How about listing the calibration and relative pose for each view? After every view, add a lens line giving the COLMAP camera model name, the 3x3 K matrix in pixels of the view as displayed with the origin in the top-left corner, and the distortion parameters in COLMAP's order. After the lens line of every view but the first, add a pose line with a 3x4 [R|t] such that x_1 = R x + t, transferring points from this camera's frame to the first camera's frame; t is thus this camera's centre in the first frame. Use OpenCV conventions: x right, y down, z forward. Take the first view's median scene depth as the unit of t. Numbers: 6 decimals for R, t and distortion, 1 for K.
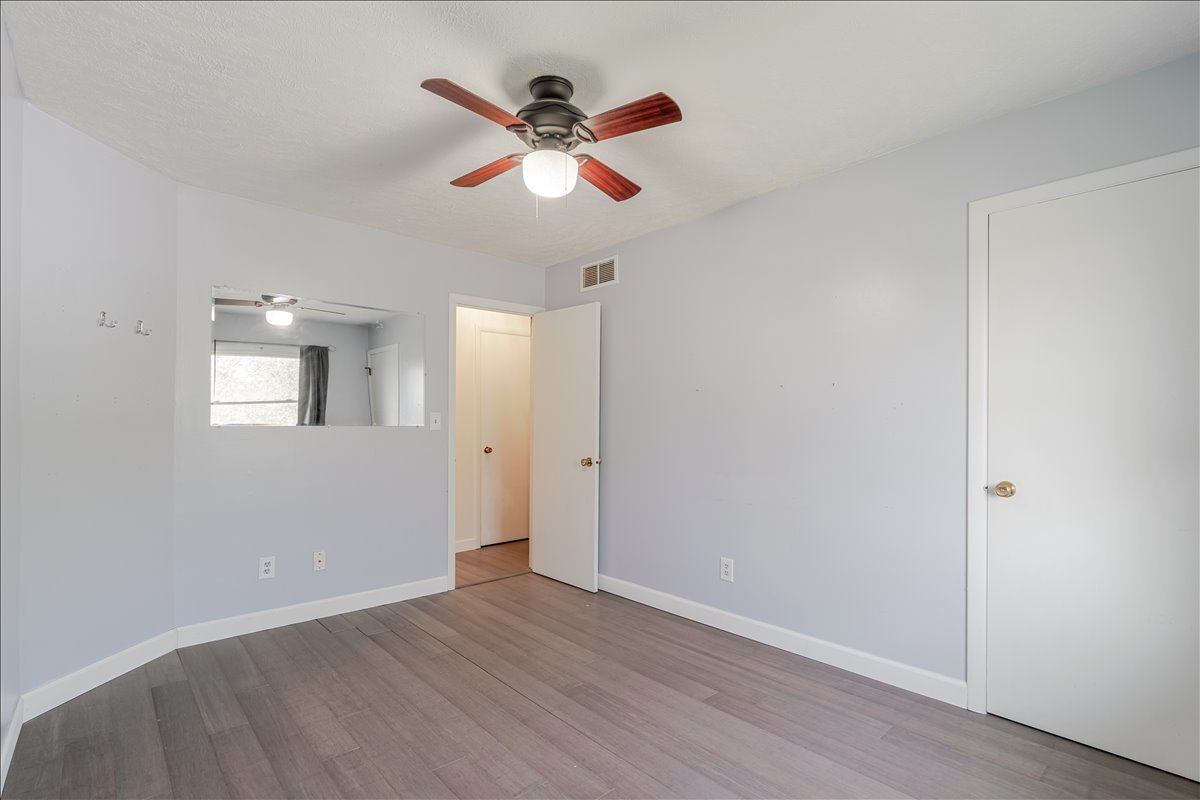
lens RADIAL K [[563.8, 0, 596.0], [0, 563.8, 414.9], [0, 0, 1]] dist [-0.001522, -0.000083]
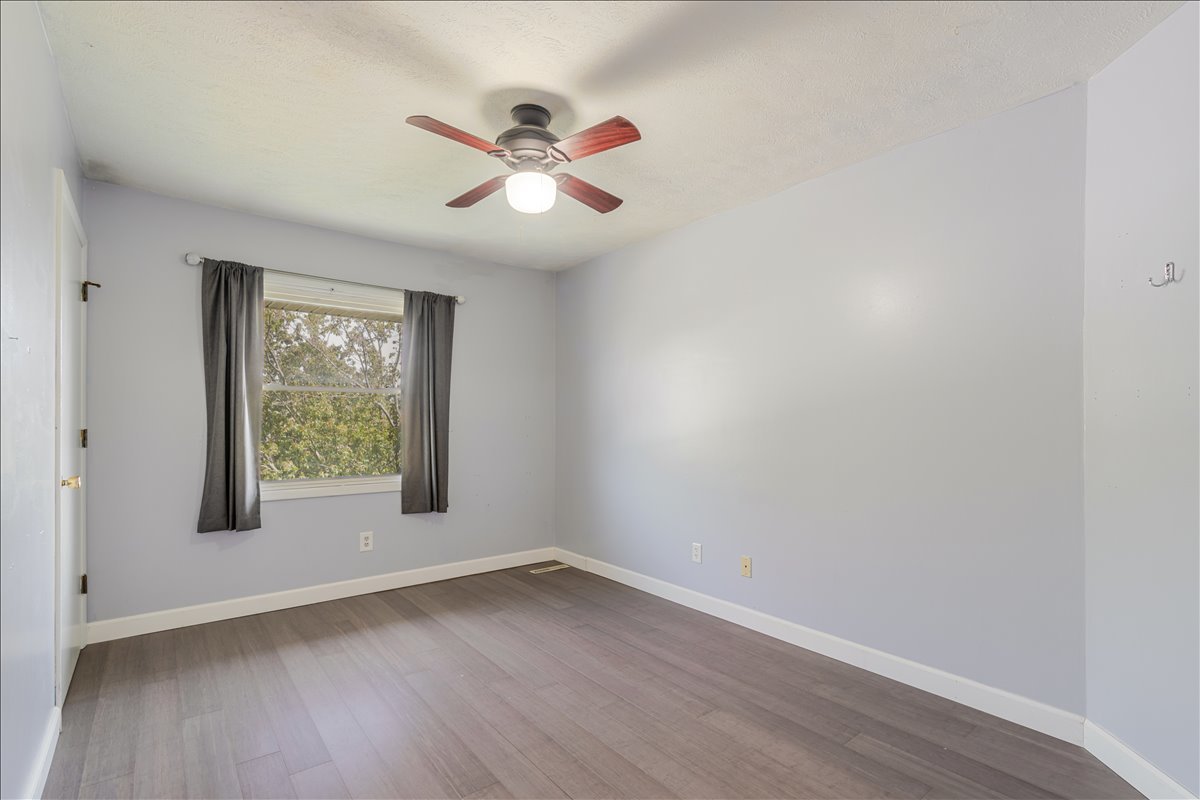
lens RADIAL K [[559.4, 0, 599.0], [0, 559.4, 436.5], [0, 0, 1]] dist [0.001040, 0.000139]
pose [[-0.998157, -0.012609, 0.059362, -0.267692], [-0.011472, 0.999745, 0.019455, 0.023599], [-0.059592, 0.018738, -0.998047, 1.975495]]
